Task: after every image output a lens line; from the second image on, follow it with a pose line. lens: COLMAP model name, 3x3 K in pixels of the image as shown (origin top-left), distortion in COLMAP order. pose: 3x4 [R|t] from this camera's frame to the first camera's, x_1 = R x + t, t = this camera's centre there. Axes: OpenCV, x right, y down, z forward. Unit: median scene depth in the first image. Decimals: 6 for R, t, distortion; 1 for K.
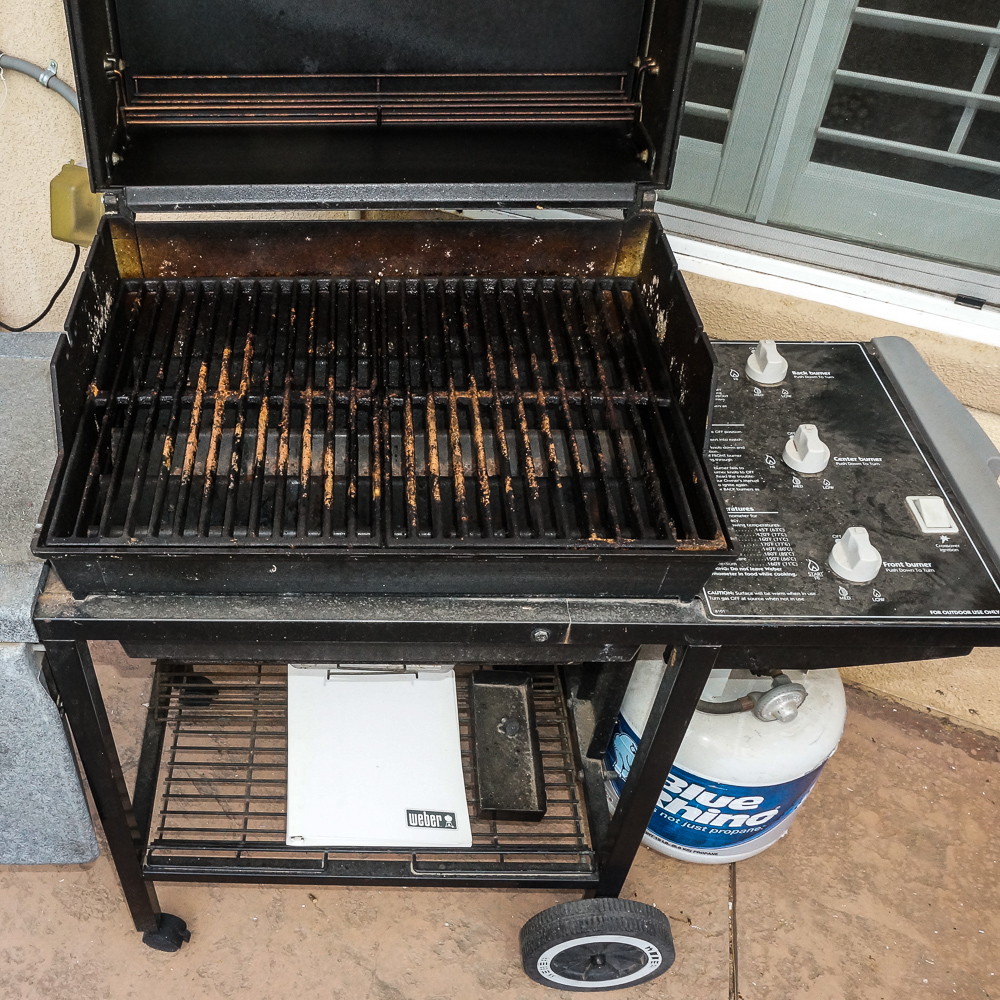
lens RADIAL K [[1057.5, 0, 340.4], [0, 1057.5, 536.2], [0, 0, 1]] dist [-0.009438, -0.008376]
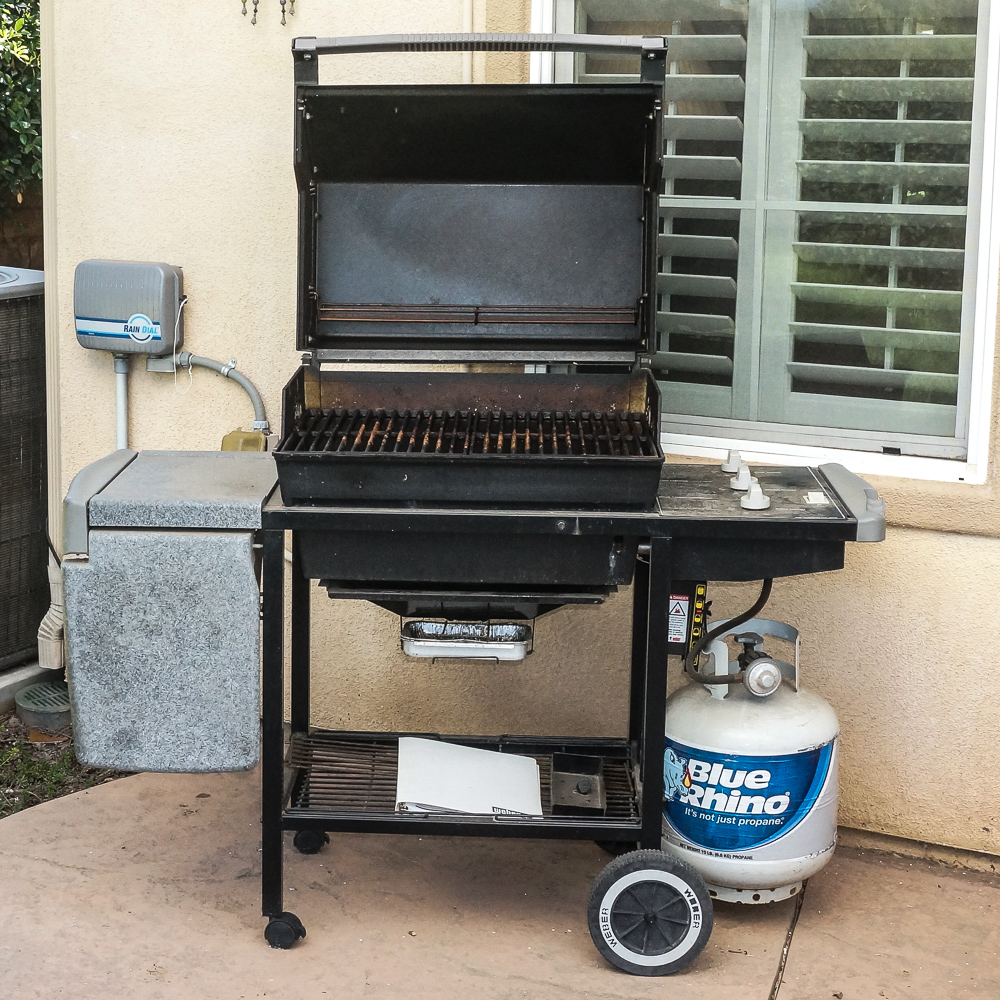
lens RADIAL K [[2072.1, 0, 434.5], [0, 2072.1, 497.9], [0, 0, 1]] dist [0.323952, -1.623158]
pose [[0.999507, 0.020738, -0.023587, 0.047093], [-0.030312, 0.833553, -0.551607, 1.376217], [0.008222, 0.552050, 0.833771, -1.300287]]
